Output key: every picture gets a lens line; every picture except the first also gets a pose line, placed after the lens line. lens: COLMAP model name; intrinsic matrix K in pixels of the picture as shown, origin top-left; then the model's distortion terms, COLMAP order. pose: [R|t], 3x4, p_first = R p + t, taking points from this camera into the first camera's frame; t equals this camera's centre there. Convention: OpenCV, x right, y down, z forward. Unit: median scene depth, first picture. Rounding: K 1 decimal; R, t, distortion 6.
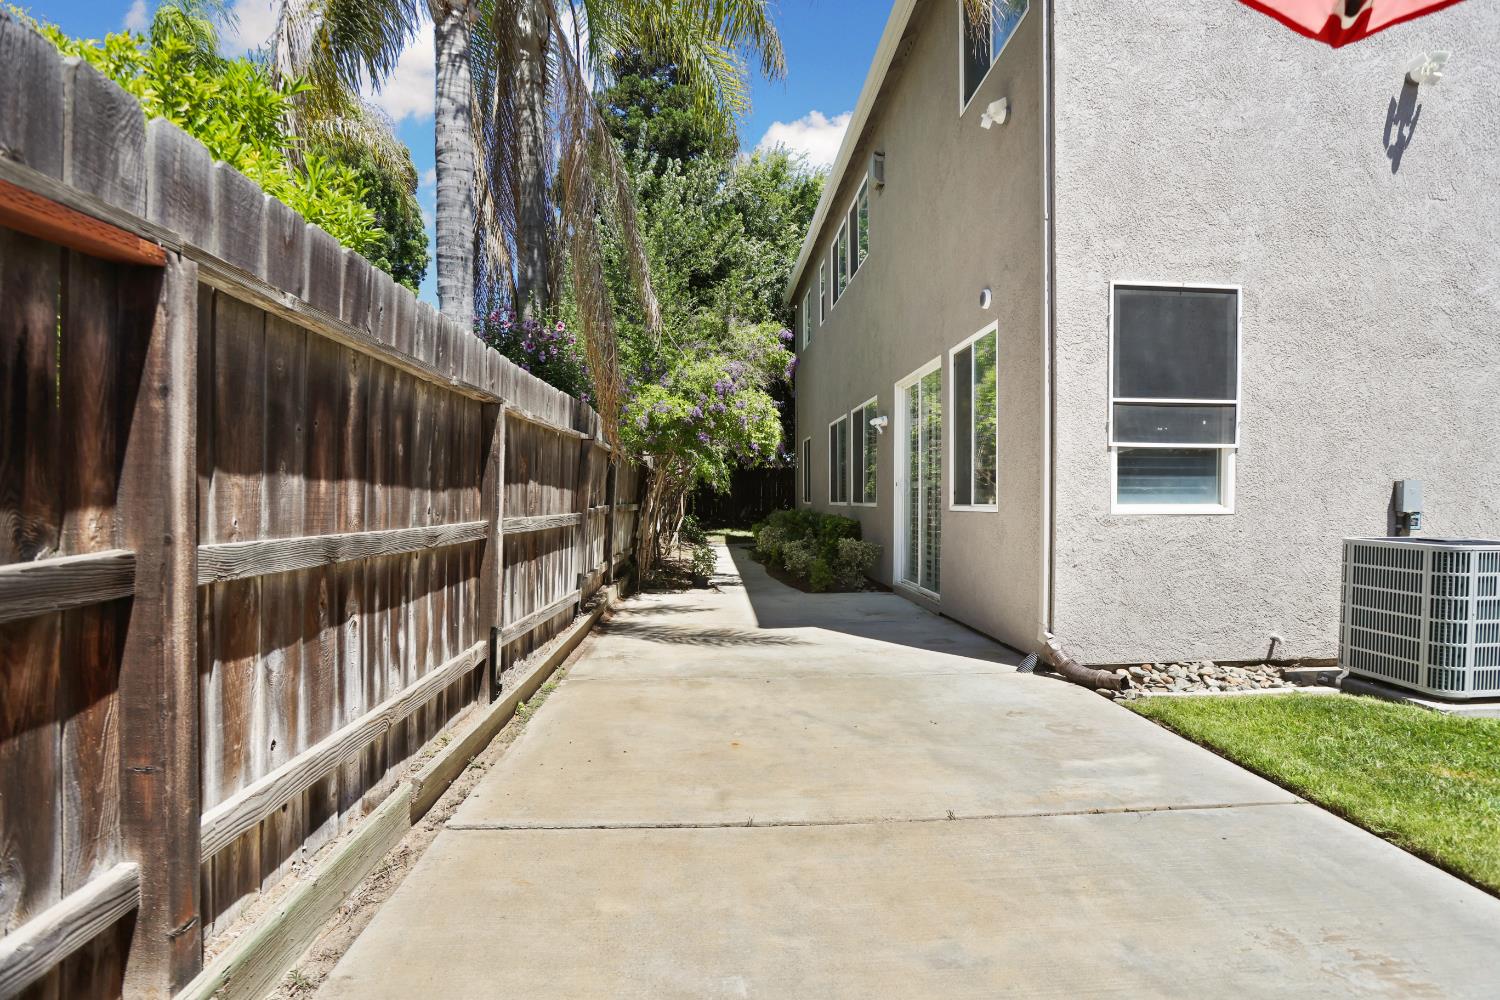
lens RADIAL K [[750.2, 0, 756.8], [0, 750.2, 506.9], [0, 0, 1]] dist [-0.012201, 0.013944]
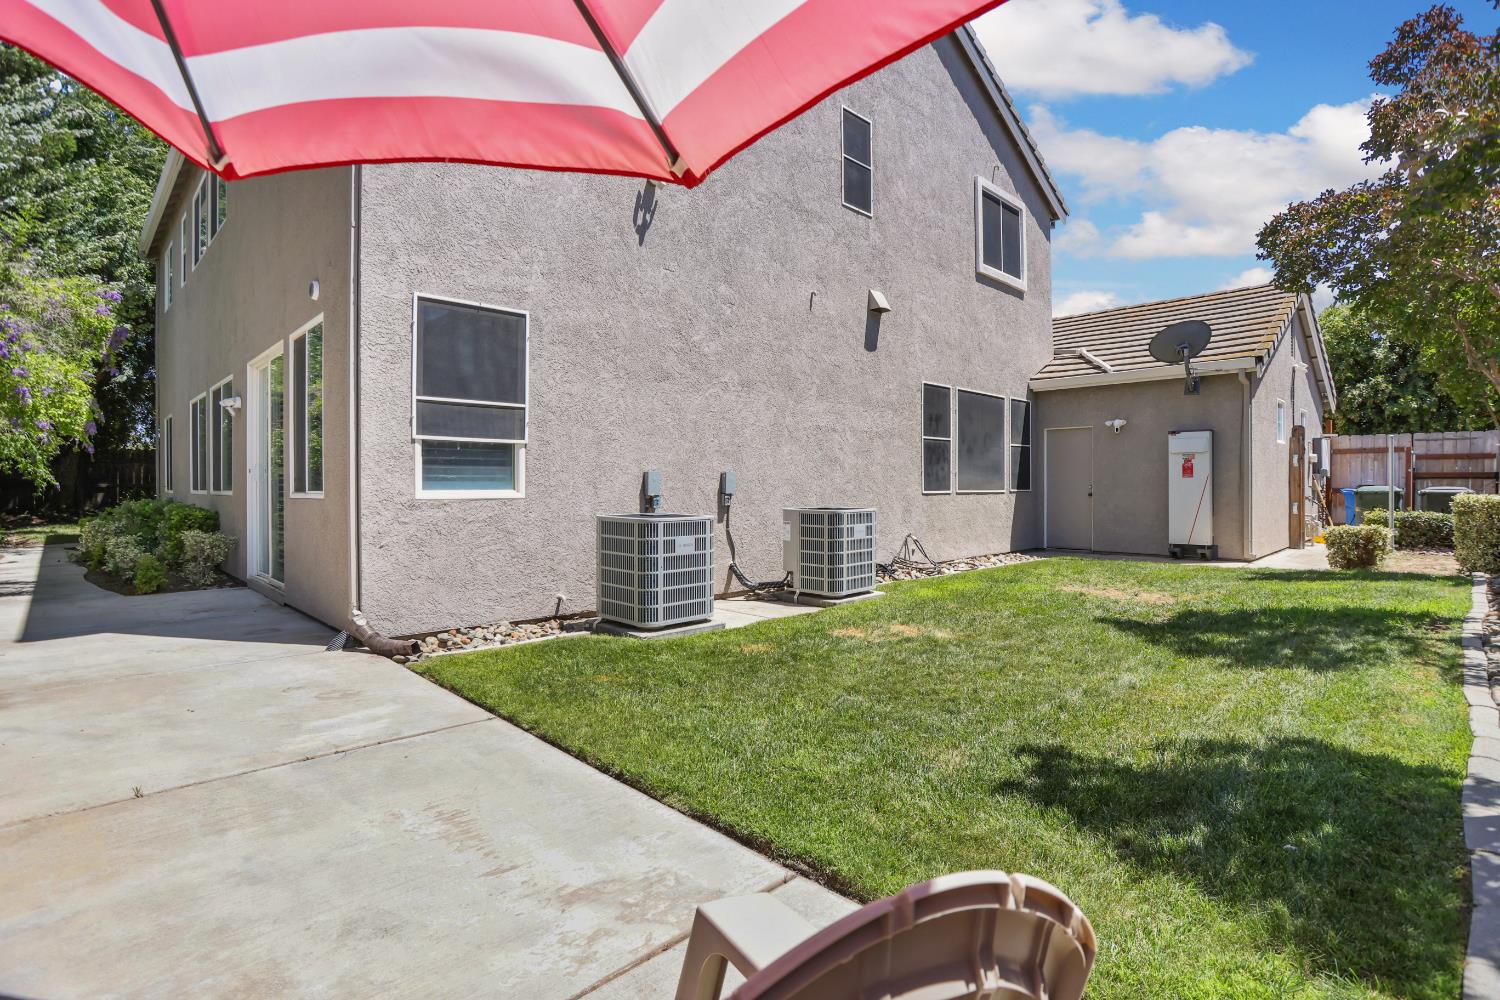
lens RADIAL K [[750.2, 0, 684.8], [0, 750.2, 475.2], [0, 0, 1]] dist [-0.012201, 0.013944]
pose [[0.799973, 0.008310, 0.599978, 0.115510], [0.007796, 0.999676, -0.024242, 0.004339], [-0.599985, 0.024070, 0.799649, -0.132904]]
